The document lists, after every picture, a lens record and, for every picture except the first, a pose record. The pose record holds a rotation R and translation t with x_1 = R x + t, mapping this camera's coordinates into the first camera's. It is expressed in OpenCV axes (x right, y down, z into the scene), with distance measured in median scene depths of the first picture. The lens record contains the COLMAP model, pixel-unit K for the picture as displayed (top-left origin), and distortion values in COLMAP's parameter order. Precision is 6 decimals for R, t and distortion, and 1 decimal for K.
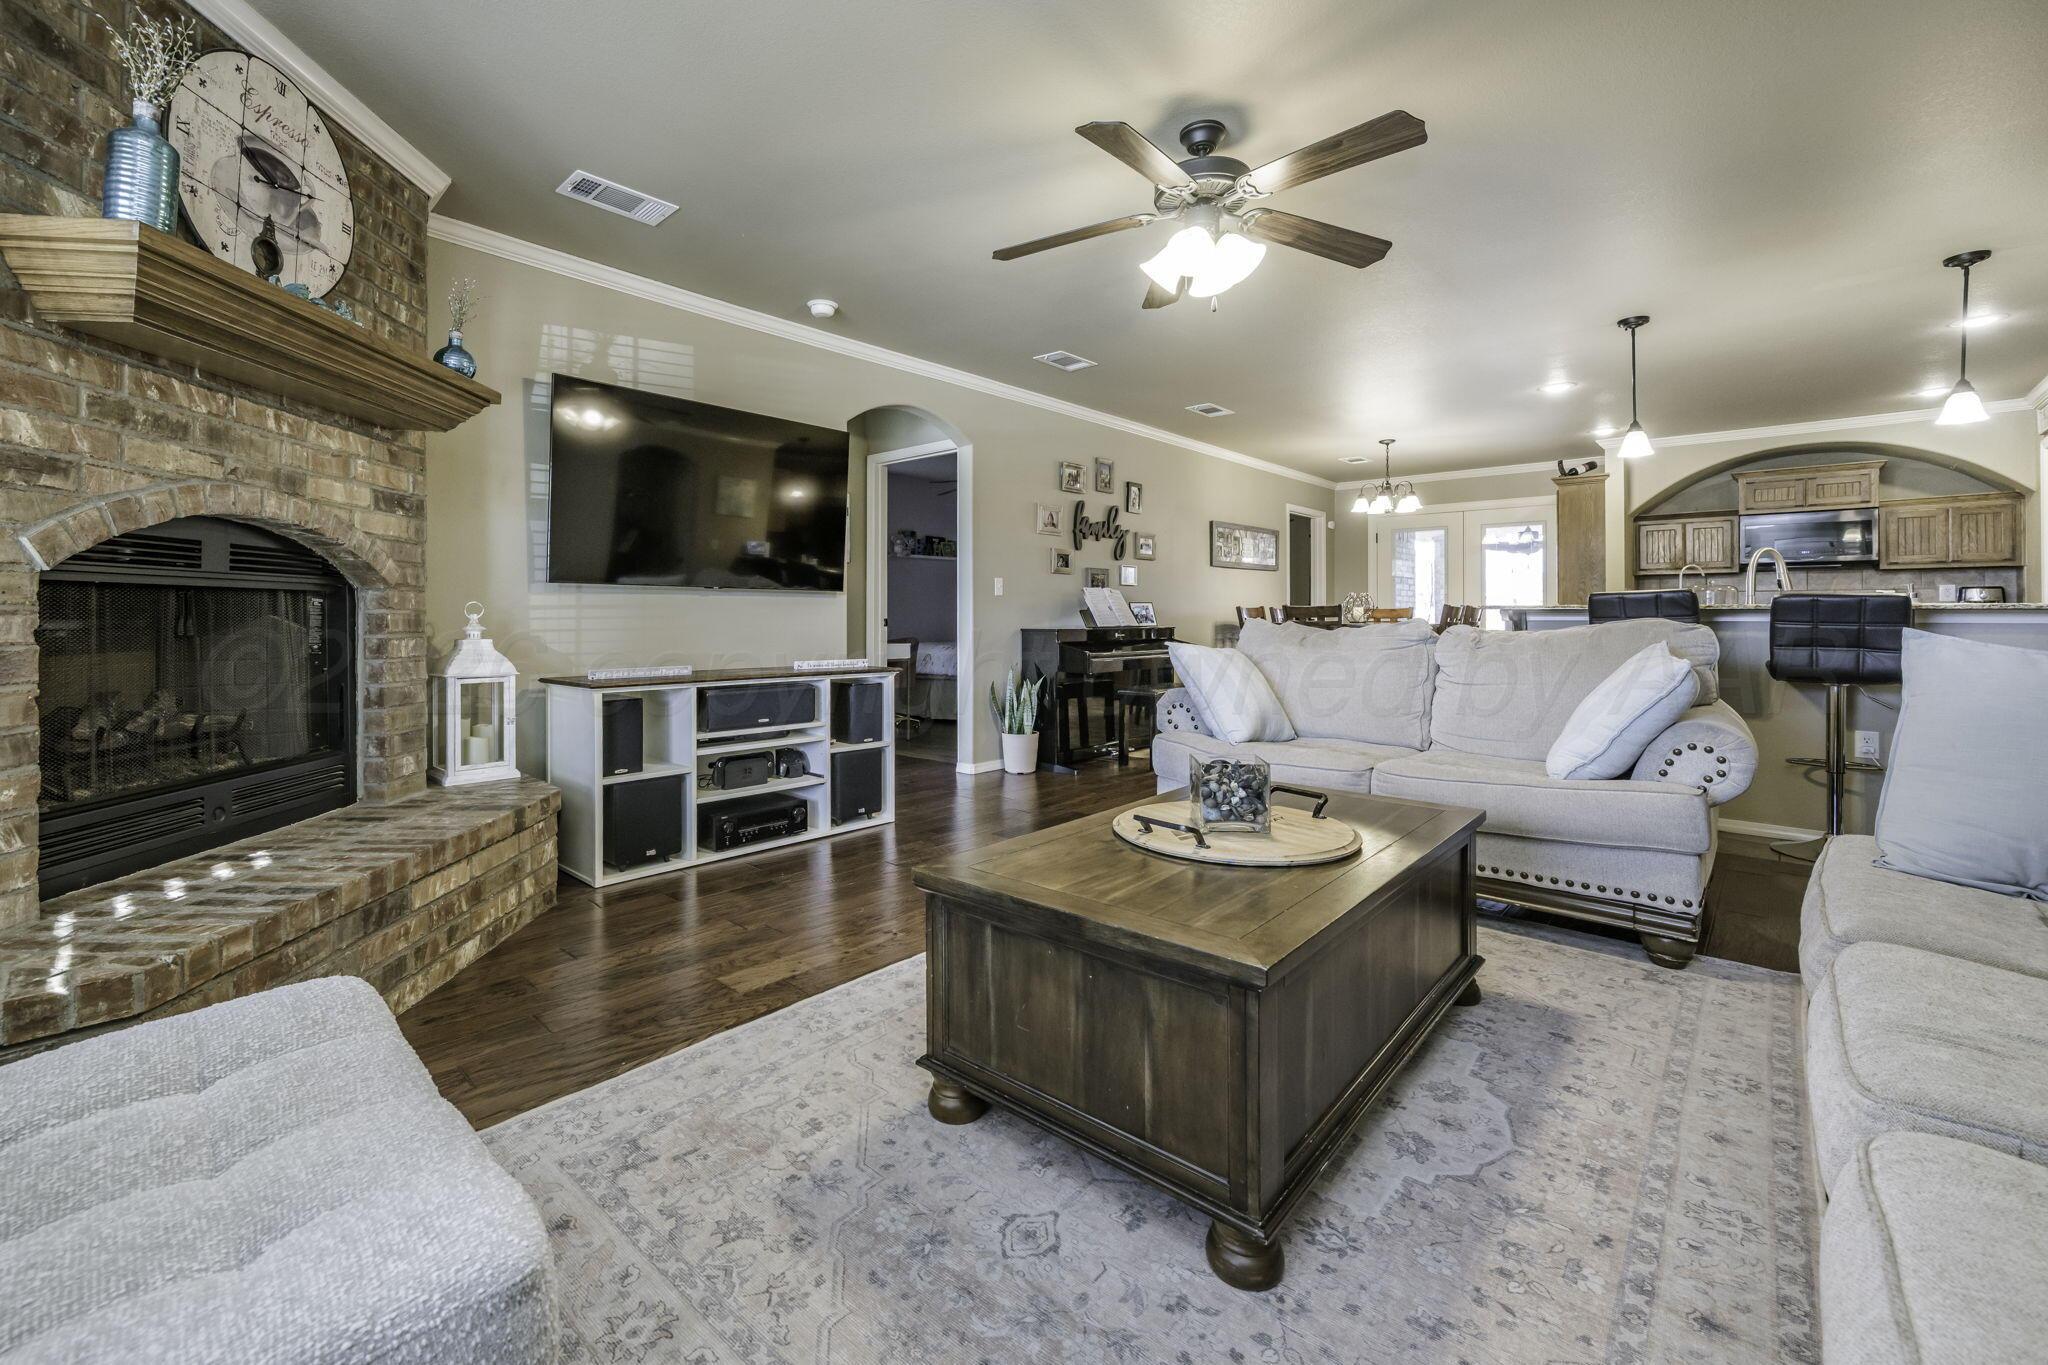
lens RADIAL K [[824.6, 0, 1001.4], [0, 824.6, 608.1], [0, 0, 1]] dist [-0.000788, 0.001322]
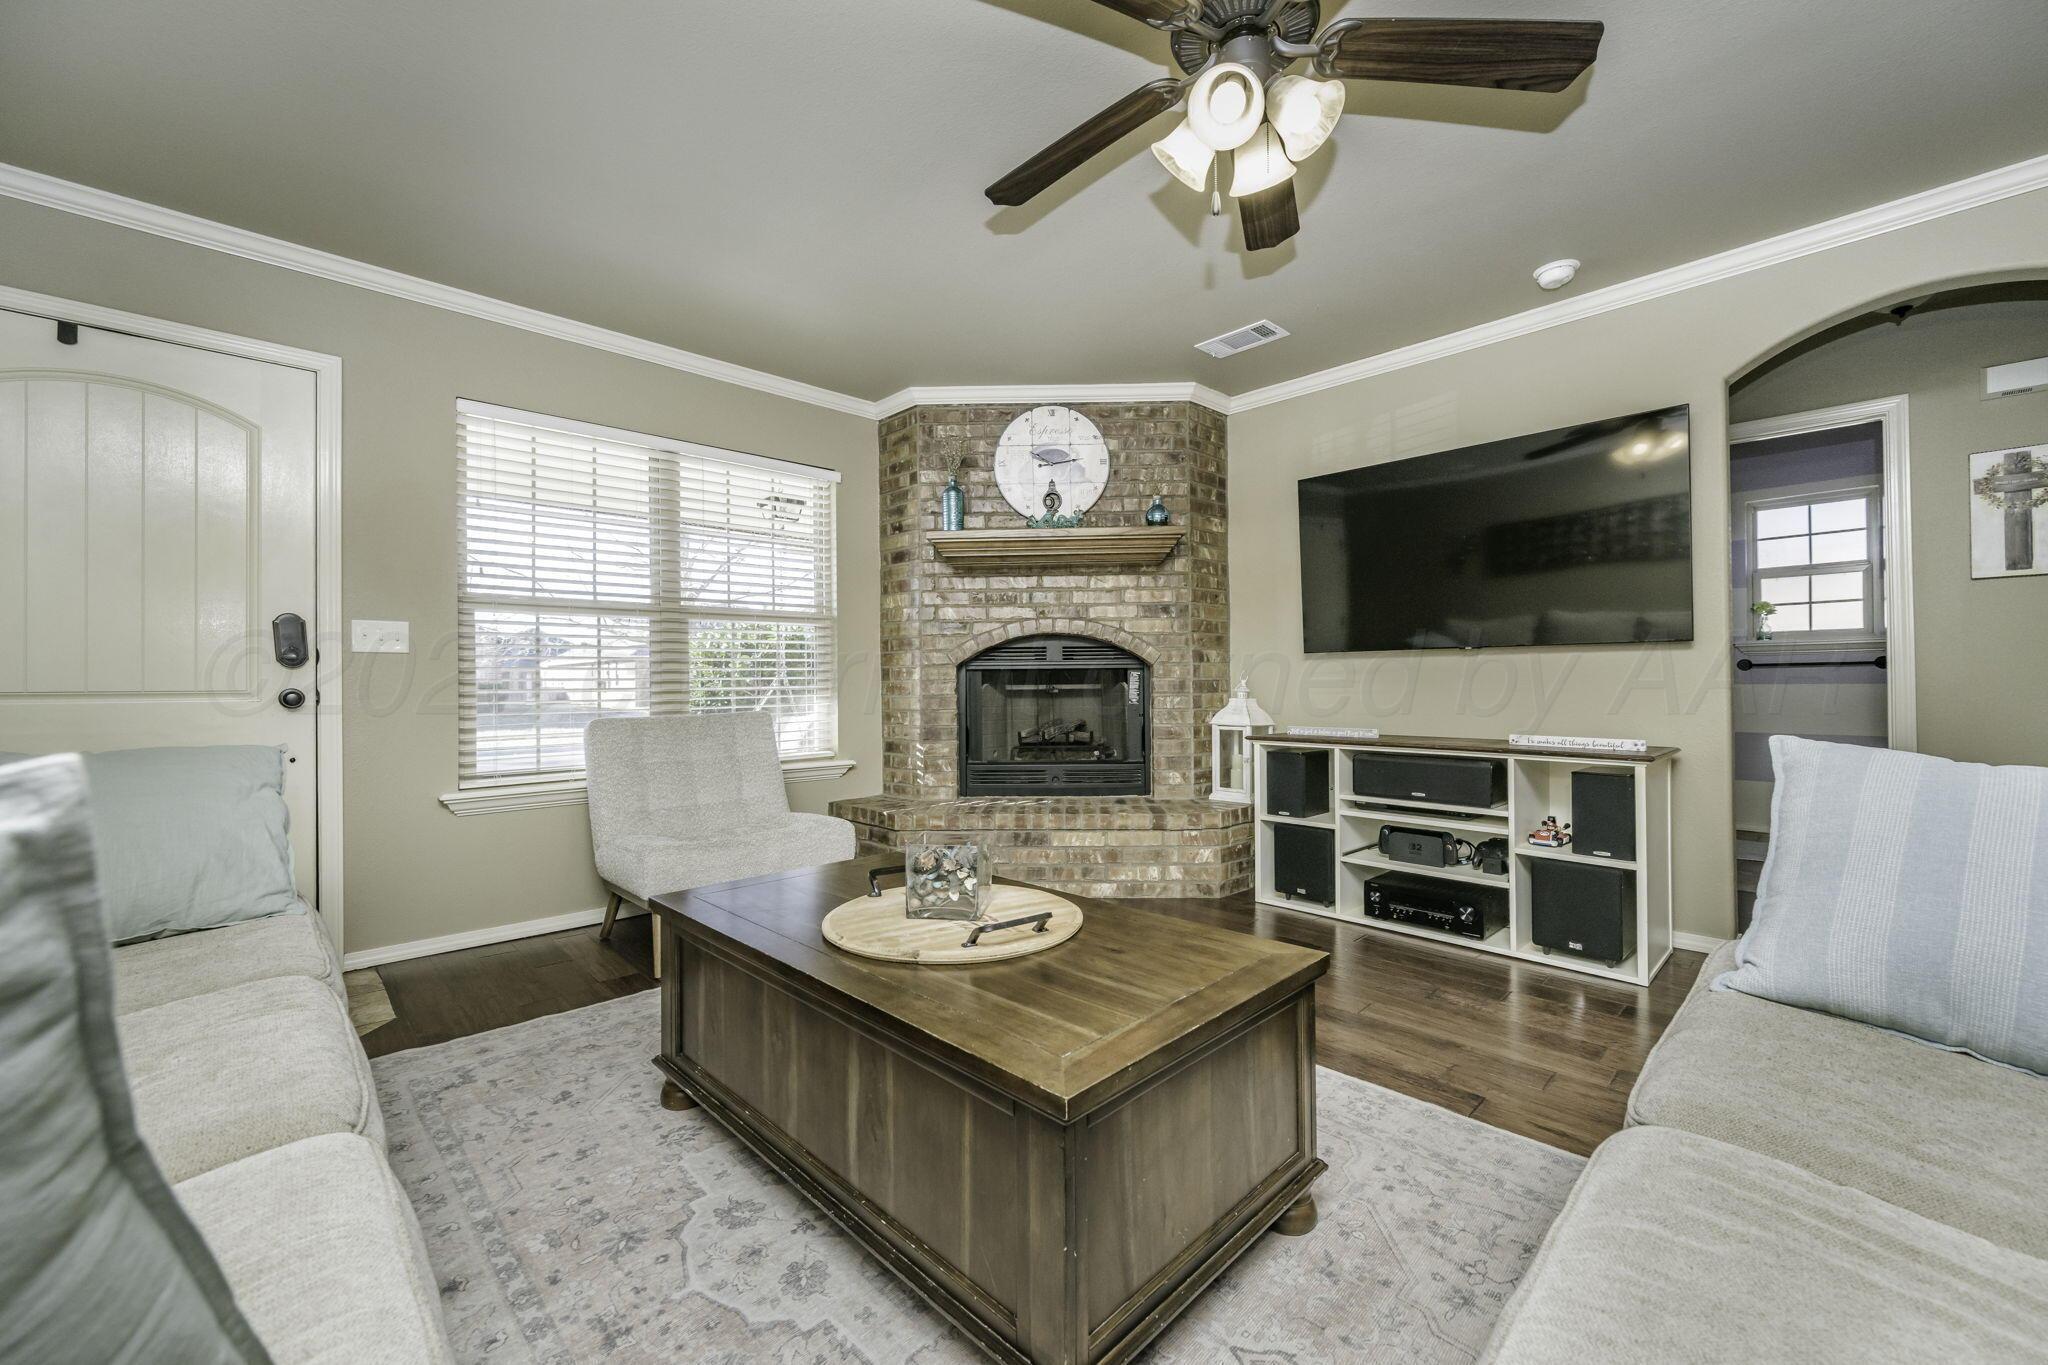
lens RADIAL K [[824.6, 0, 1019.6], [0, 824.6, 678.0], [0, 0, 1]] dist [-0.000788, 0.001322]
pose [[-0.060147, -0.004339, -0.998180, 0.955305], [0.018621, 0.999812, -0.005468, 0.006280], [0.998016, -0.018916, -0.060055, 0.910901]]
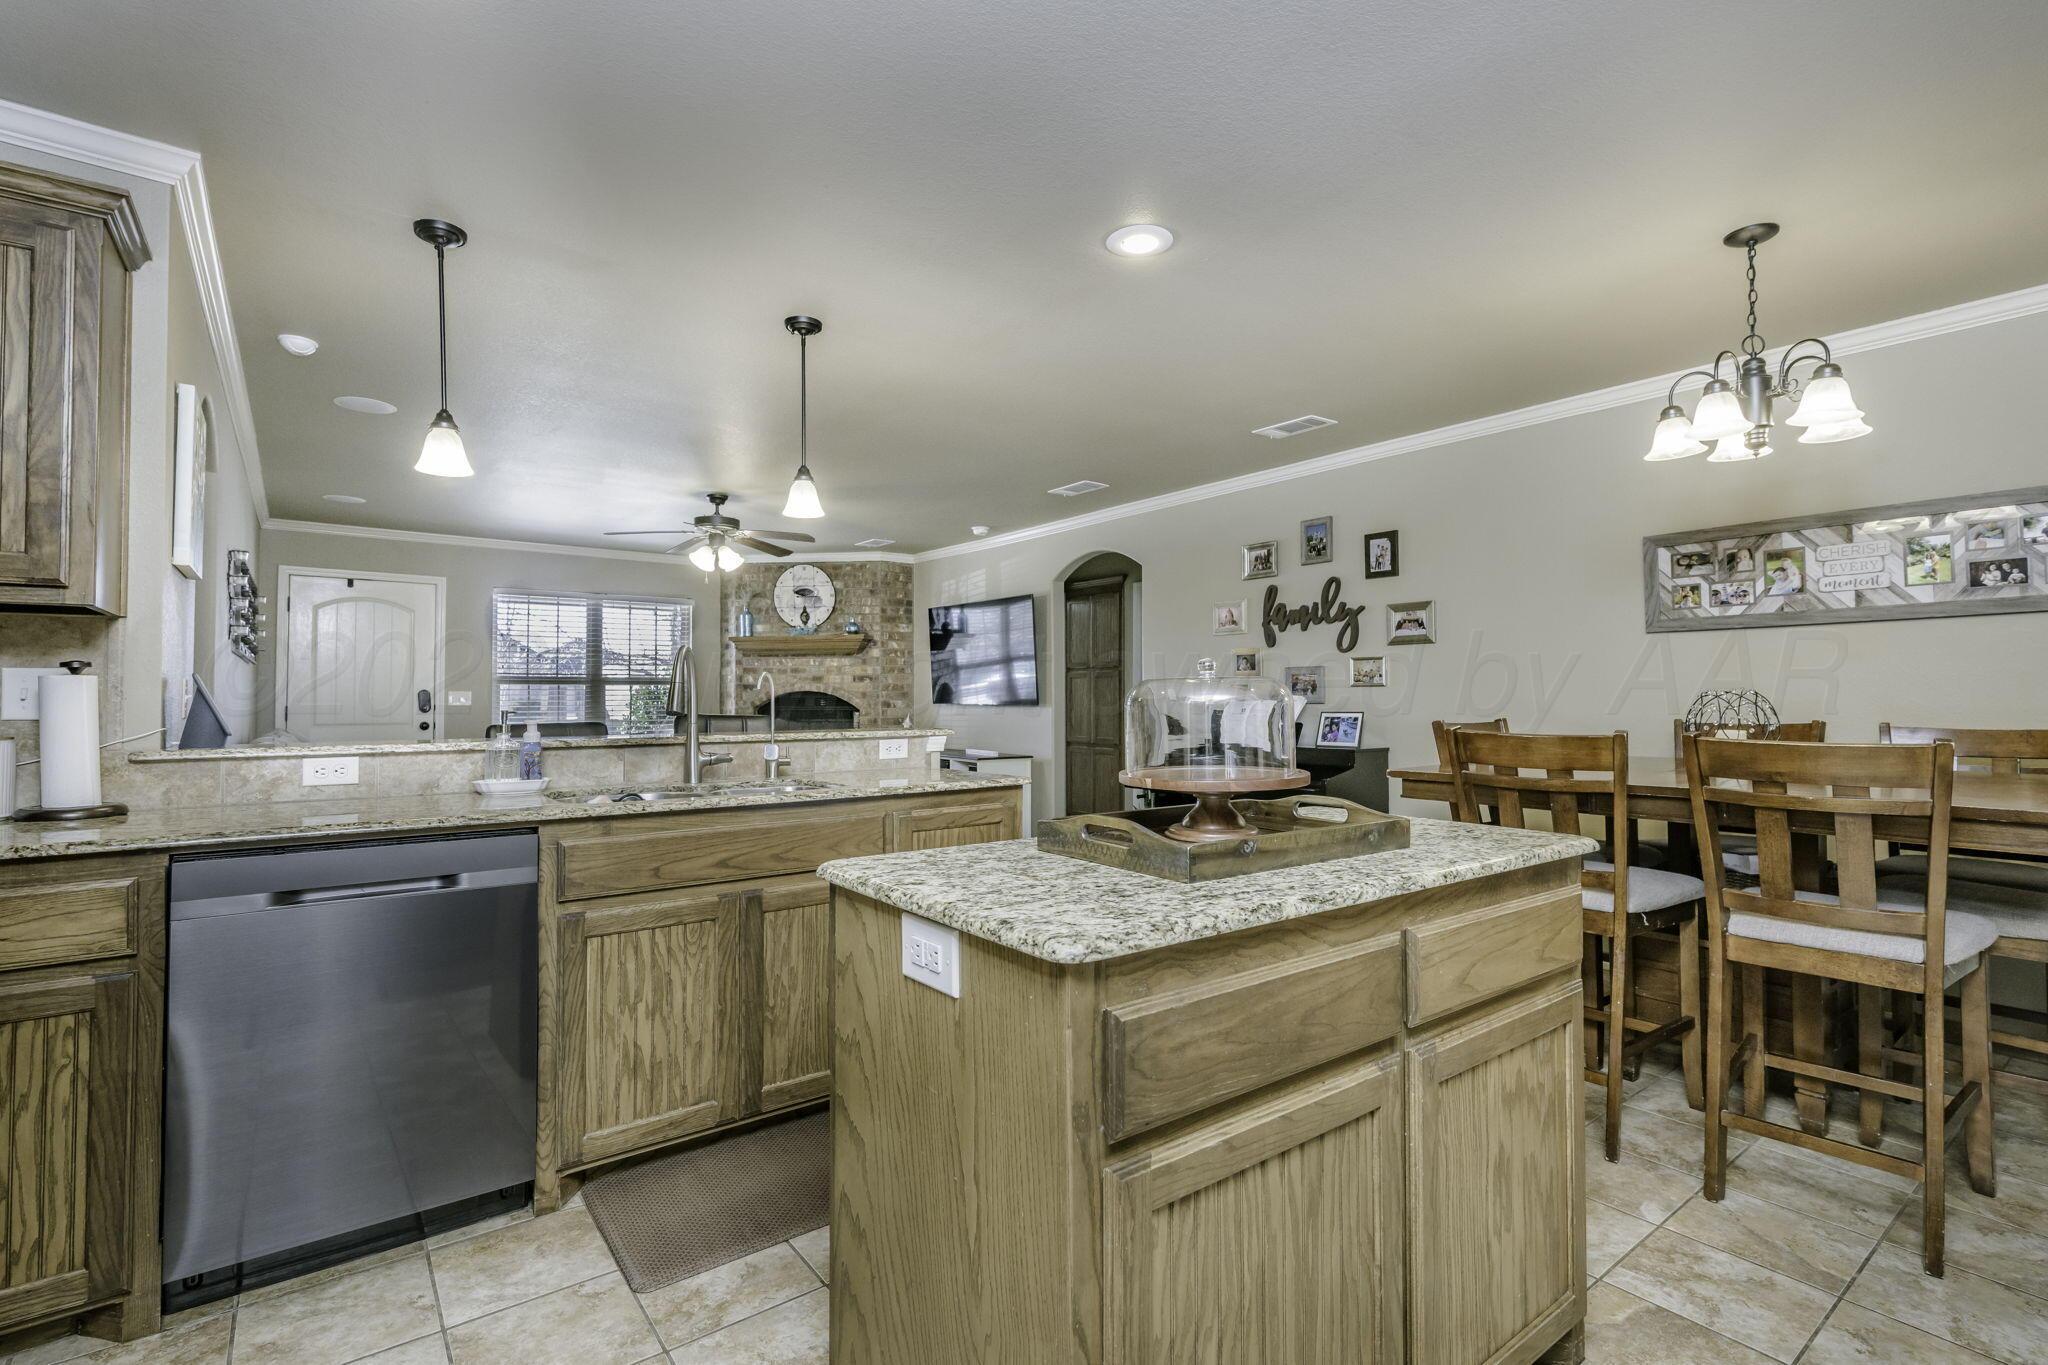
lens RADIAL K [[953.3, 0, 1016.0], [0, 953.3, 678.3], [0, 0, 1]] dist [-0.007779, 0.000488]
pose [[-0.168291, -0.021193, -0.985509, 2.621953], [0.011151, 0.999664, -0.023401, -0.051424], [0.985674, -0.014928, -0.167998, 2.269253]]
